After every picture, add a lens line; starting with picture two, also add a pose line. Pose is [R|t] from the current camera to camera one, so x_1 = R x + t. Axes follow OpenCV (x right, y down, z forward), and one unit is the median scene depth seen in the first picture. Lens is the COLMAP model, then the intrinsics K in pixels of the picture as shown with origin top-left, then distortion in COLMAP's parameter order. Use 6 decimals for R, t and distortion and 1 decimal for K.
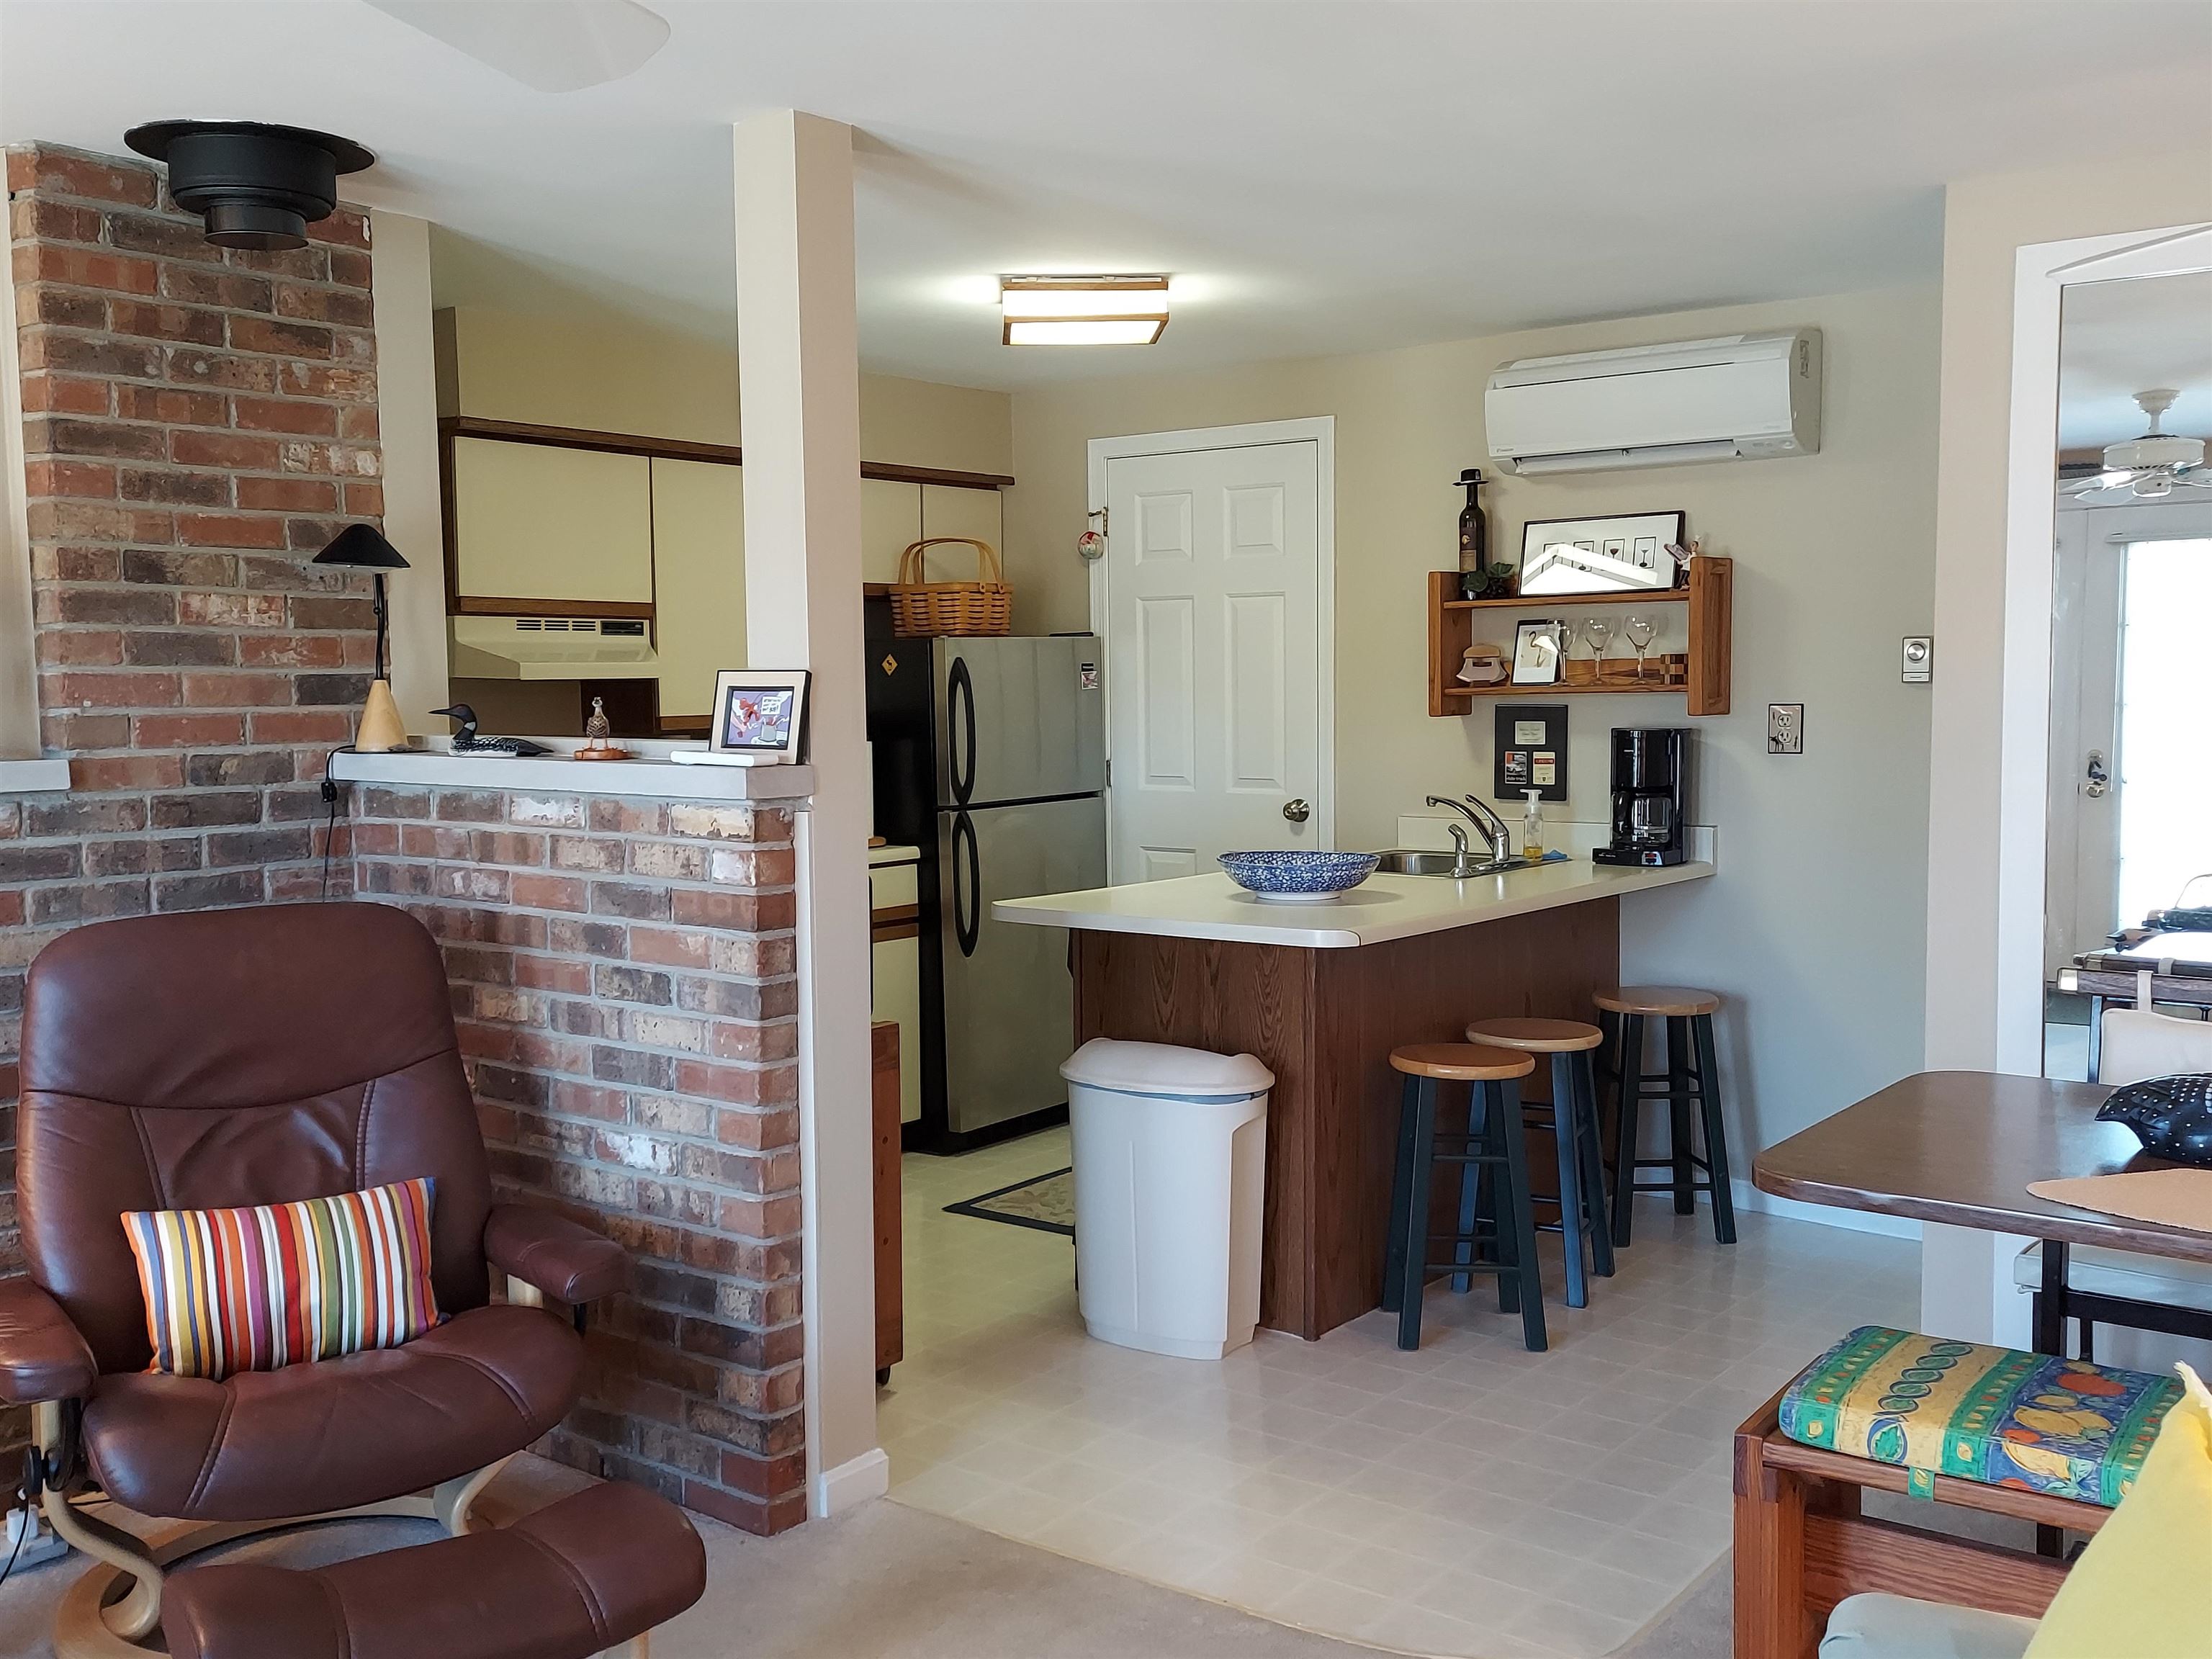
lens RADIAL K [[2046.6, 0, 1106.0], [0, 2046.6, 829.5], [0, 0, 1]] dist [0.107346, -0.280609]
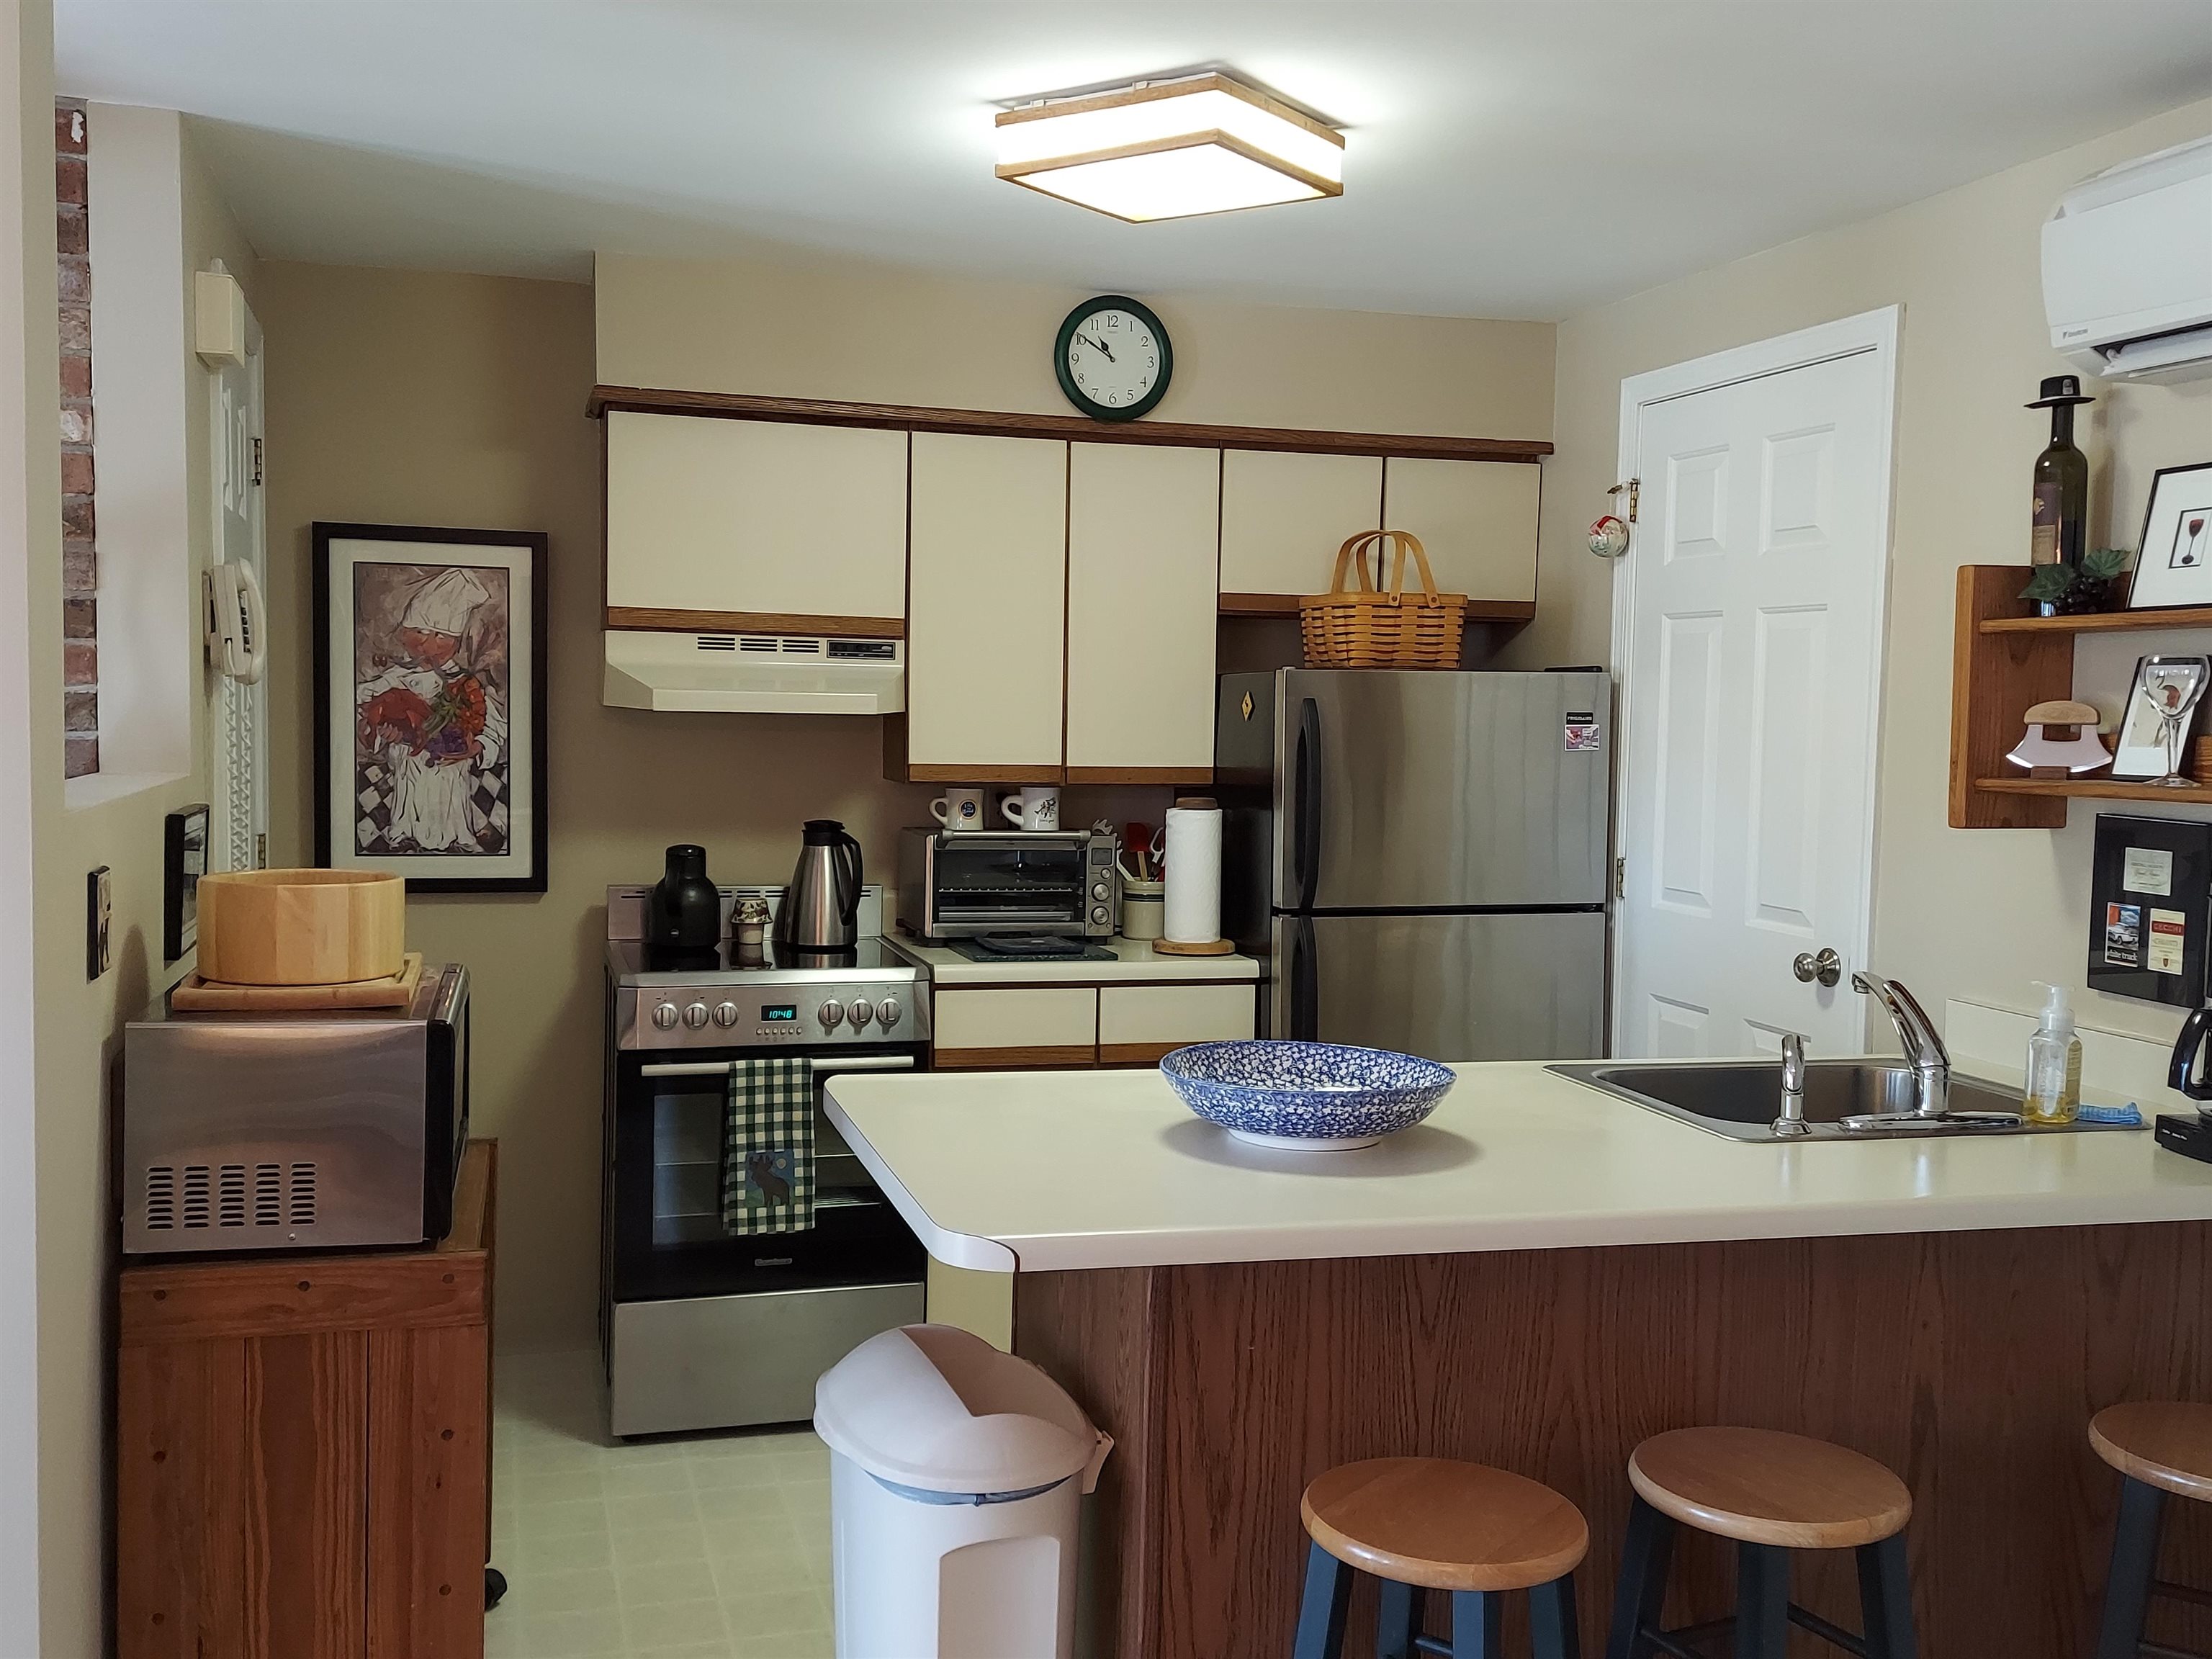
lens RADIAL K [[2046.6, 0, 1106.0], [0, 2046.6, 829.5], [0, 0, 1]] dist [0.107346, -0.280609]
pose [[0.797024, 0.065758, -0.600357, 0.309786], [-0.075182, 0.997125, 0.009406, -0.042597], [0.599250, 0.037639, 0.799677, 0.419748]]
